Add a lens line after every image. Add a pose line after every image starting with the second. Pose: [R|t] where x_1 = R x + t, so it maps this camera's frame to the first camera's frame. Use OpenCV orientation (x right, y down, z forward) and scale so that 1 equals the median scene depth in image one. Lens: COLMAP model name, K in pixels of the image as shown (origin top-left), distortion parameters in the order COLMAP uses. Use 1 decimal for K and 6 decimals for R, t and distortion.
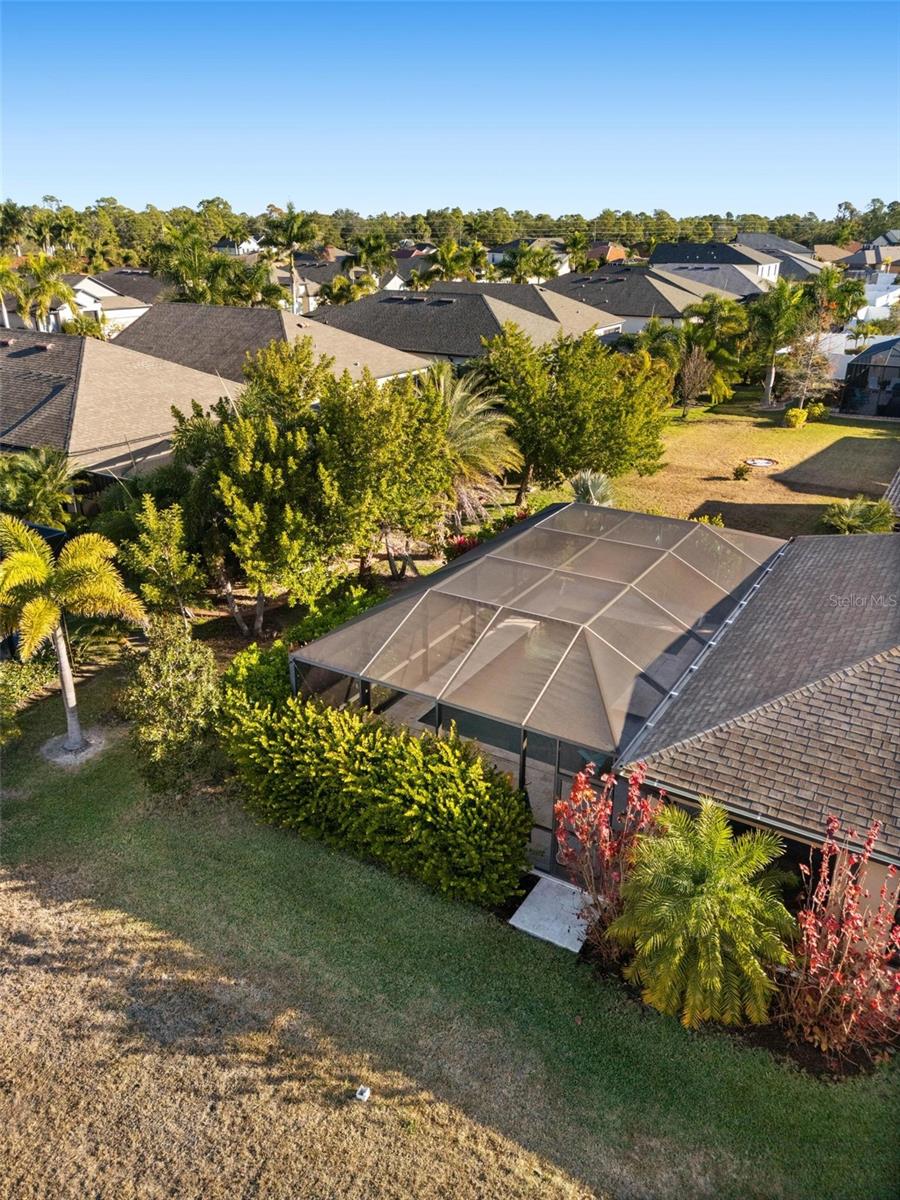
lens RADIAL K [[850.2, 0, 450.0], [0, 850.2, 600.0], [0, 0, 1]] dist [0.034568, 0.000528]
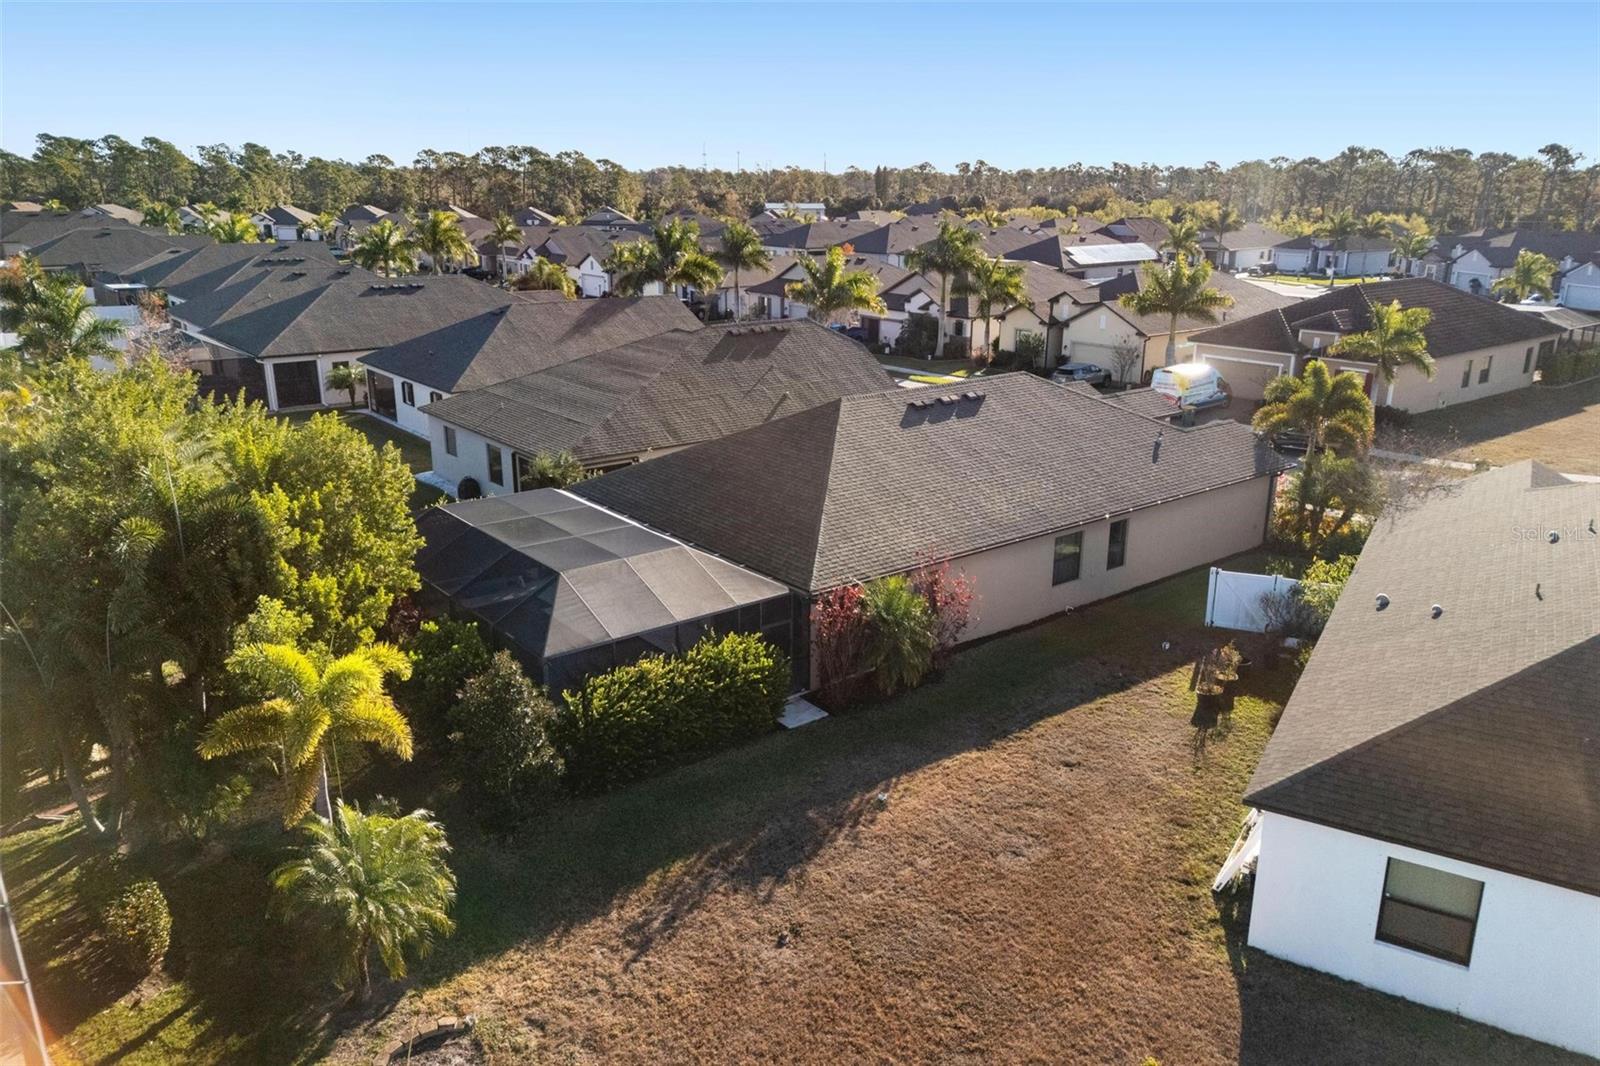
lens RADIAL K [[1153.0, 0, 804.7], [0, 1153.0, 535.3], [0, 0, 1]] dist [0.079623, -0.076903]
pose [[0.367844, -0.283948, 0.885474, -1.485393], [0.364658, 0.920012, 0.143536, -0.191688], [-0.855404, 0.270097, 0.441964, 0.016351]]
